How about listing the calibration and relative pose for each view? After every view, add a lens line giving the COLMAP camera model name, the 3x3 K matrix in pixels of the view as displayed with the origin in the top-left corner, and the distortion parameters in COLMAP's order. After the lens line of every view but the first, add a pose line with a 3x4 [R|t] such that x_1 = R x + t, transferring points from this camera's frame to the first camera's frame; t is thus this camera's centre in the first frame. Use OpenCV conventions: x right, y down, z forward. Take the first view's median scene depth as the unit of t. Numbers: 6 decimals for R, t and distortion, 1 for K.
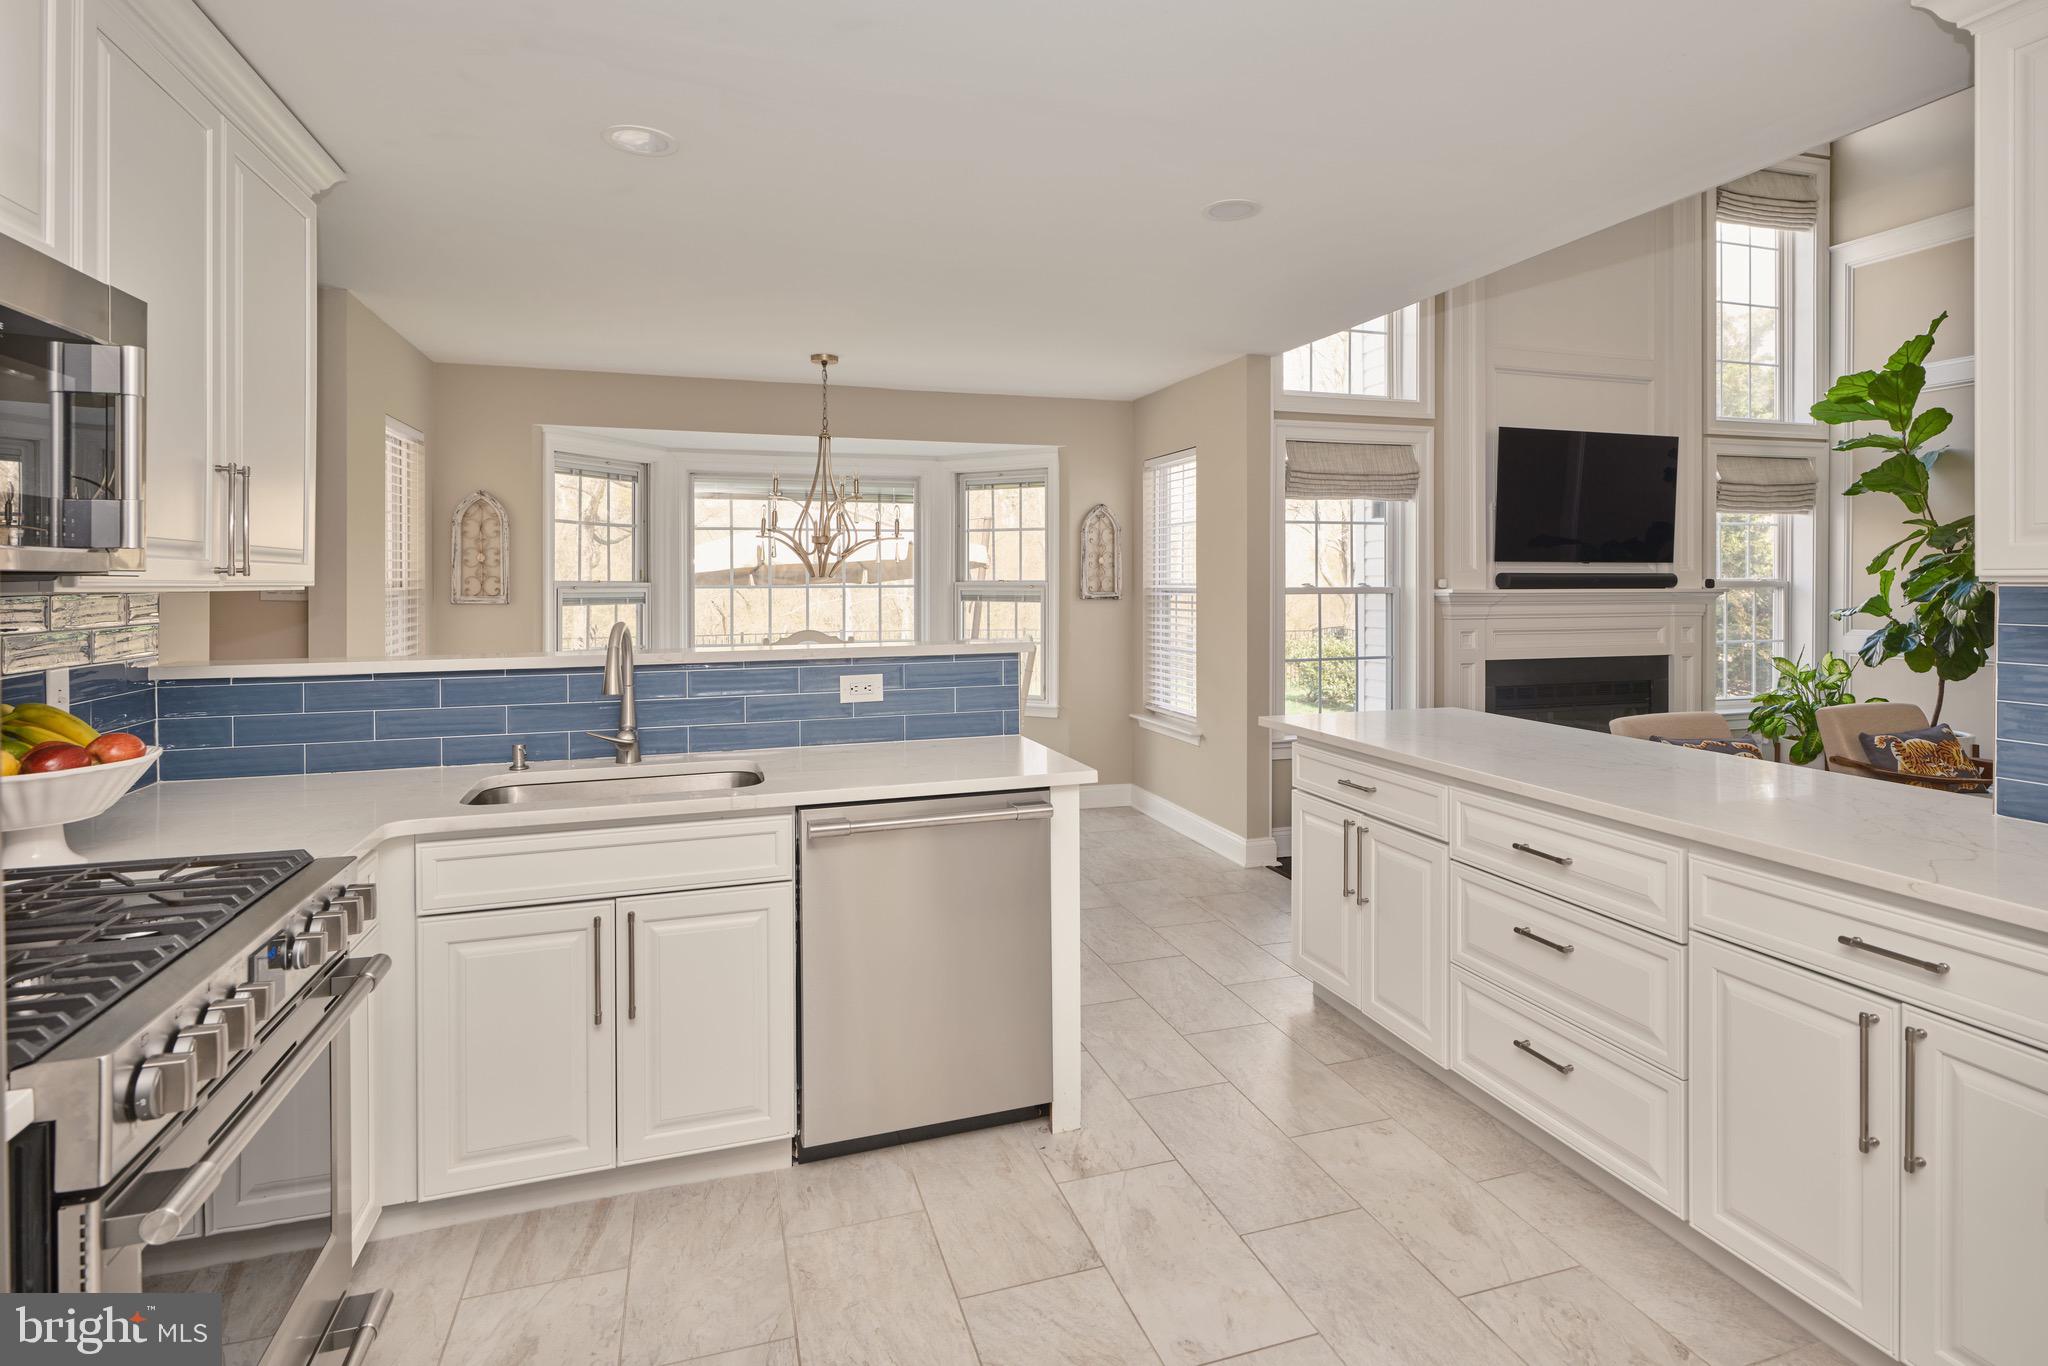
lens RADIAL K [[1046.1, 0, 1035.5], [0, 1046.1, 582.3], [0, 0, 1]] dist [-0.000307, -0.000415]
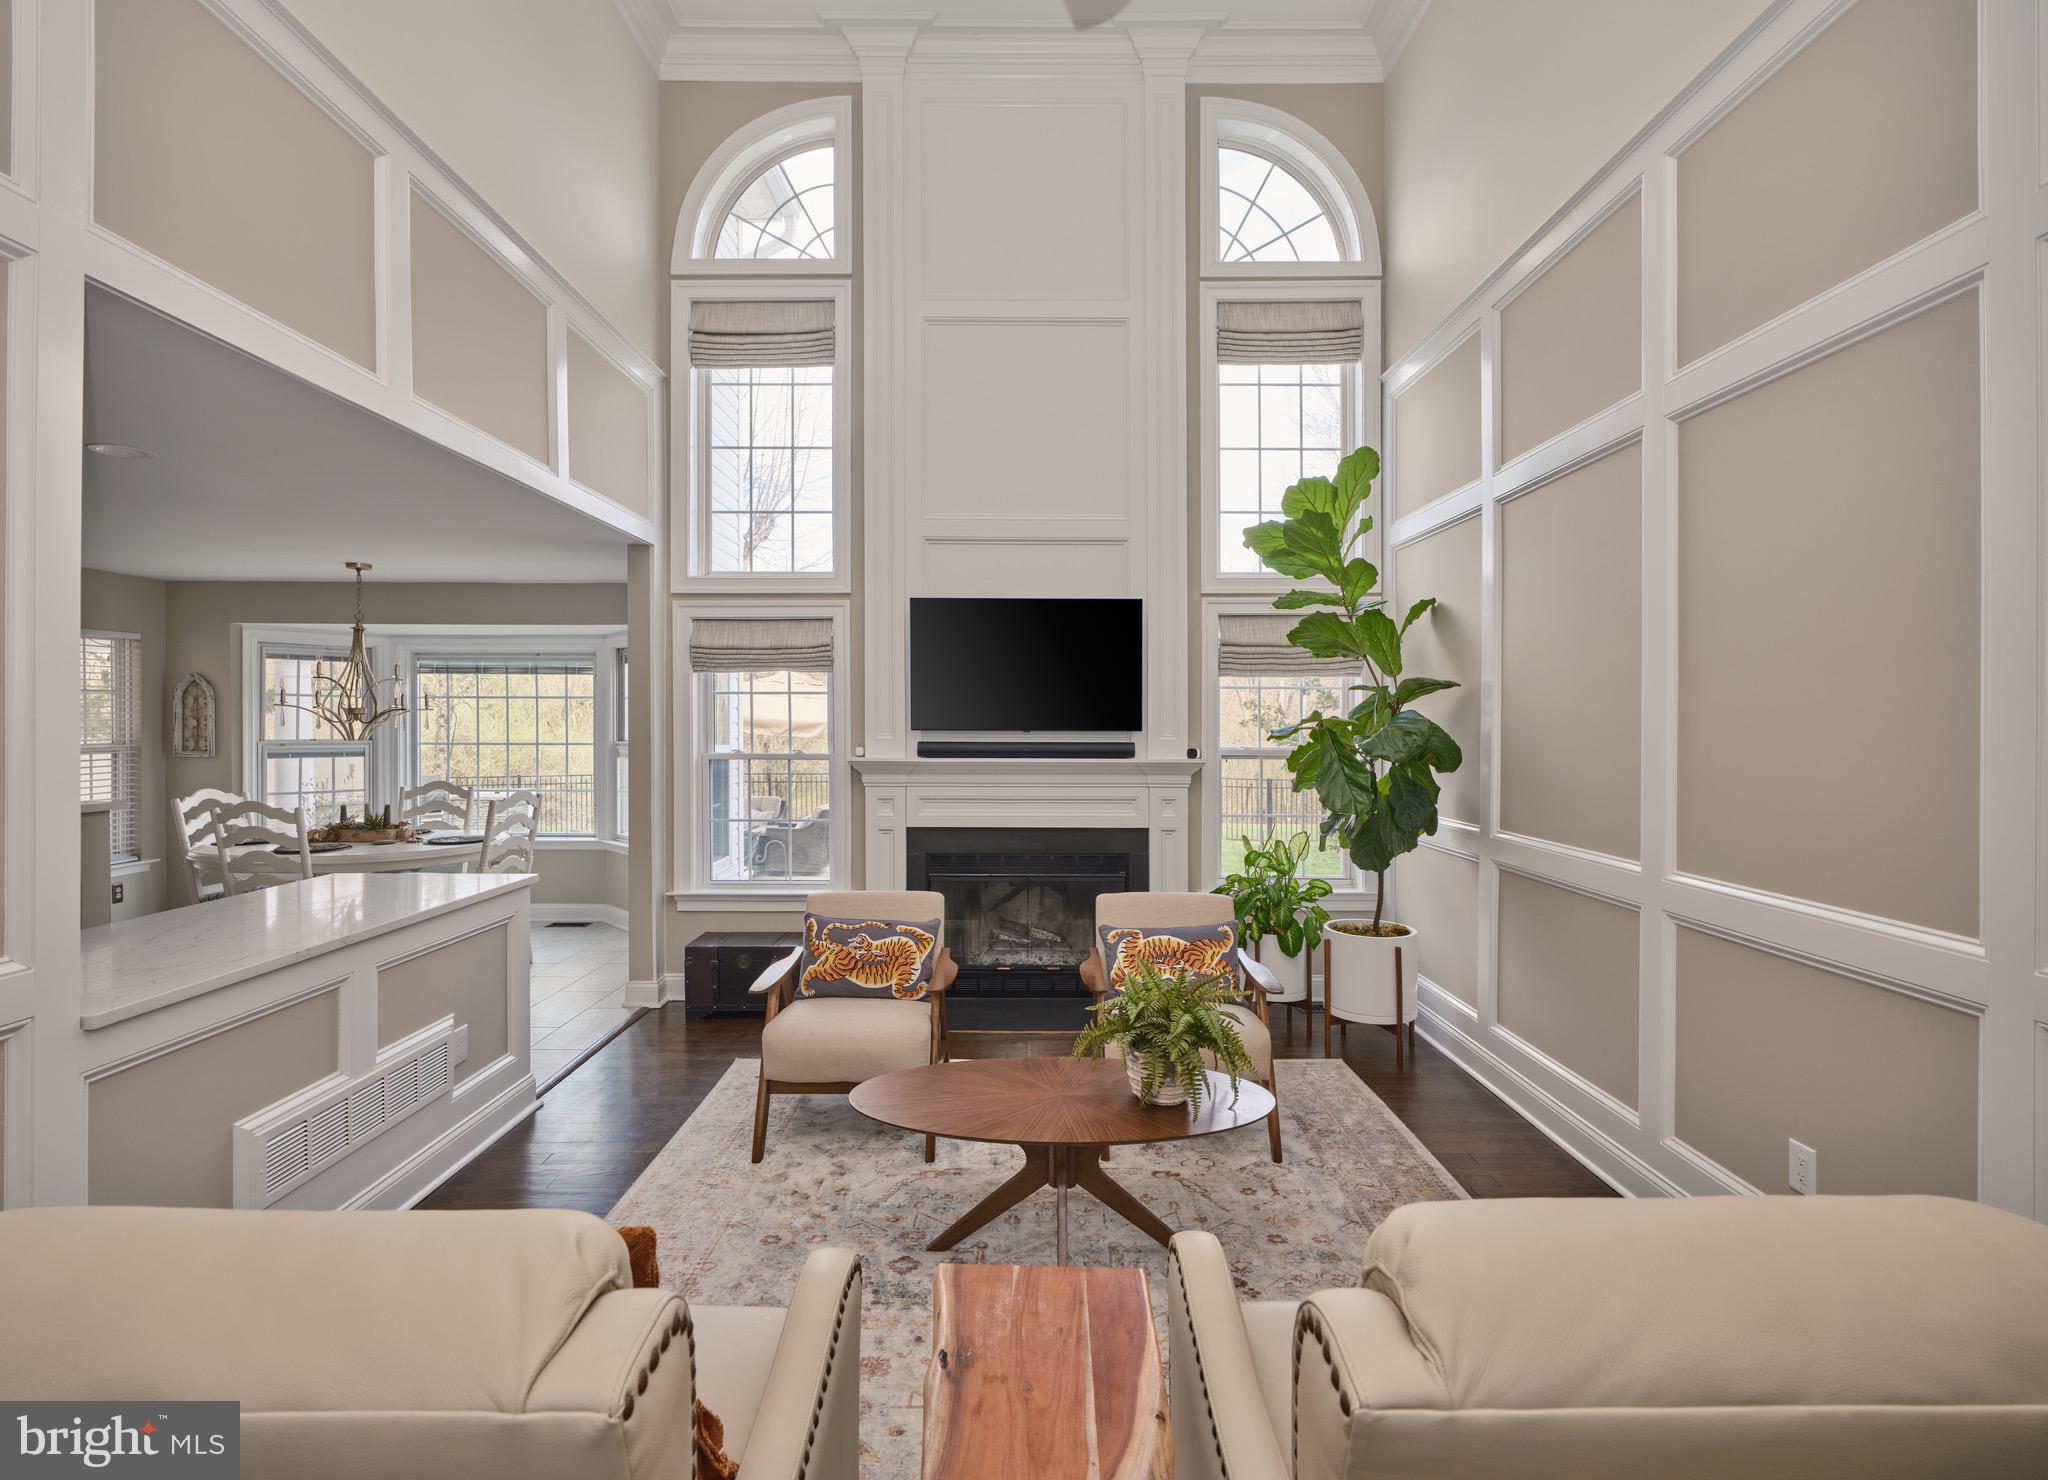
lens RADIAL K [[945.7, 0, 1026.3], [0, 945.7, 709.1], [0, 0, 1]] dist [-0.000777, 0.000679]
pose [[0.949746, 0.000276, -0.313020, 0.832193], [-0.005160, 0.999878, -0.014773, -0.027396], [0.312978, 0.015646, 0.949632, 0.165048]]
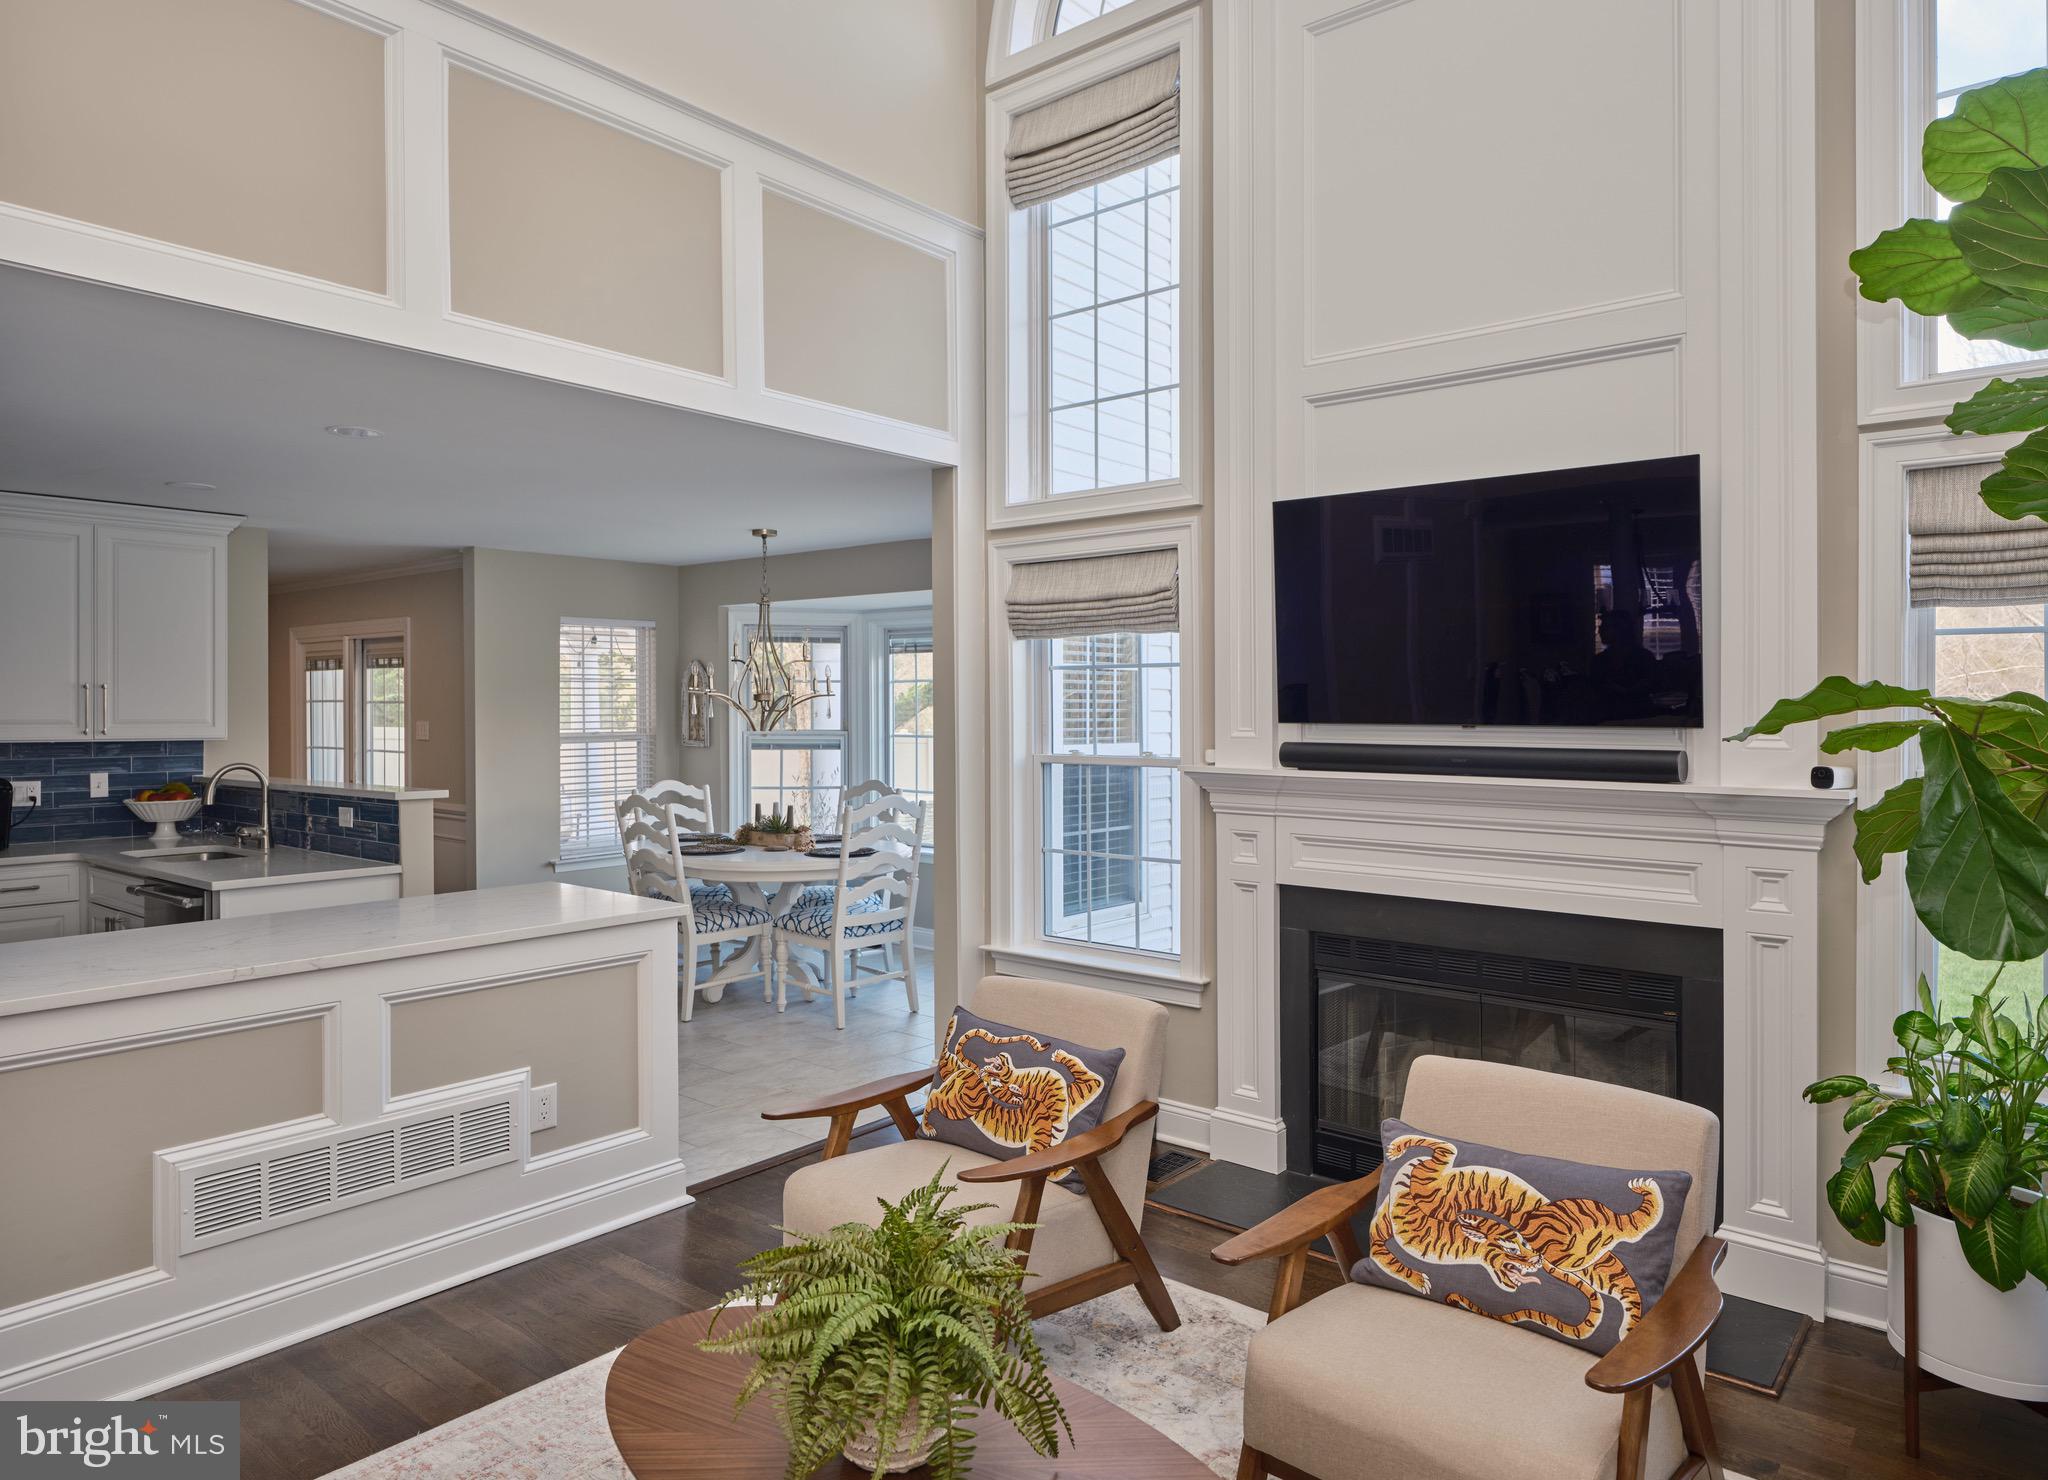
lens RADIAL K [[1268.2, 0, 1040.6], [0, 1268.2, 706.5], [0, 0, 1]] dist [0.001715, -0.001426]
pose [[0.533308, 0.001131, -0.845920, 0.989458], [-0.005701, 0.999981, -0.002257, -0.027134], [0.845902, 0.006026, 0.533305, 0.491304]]
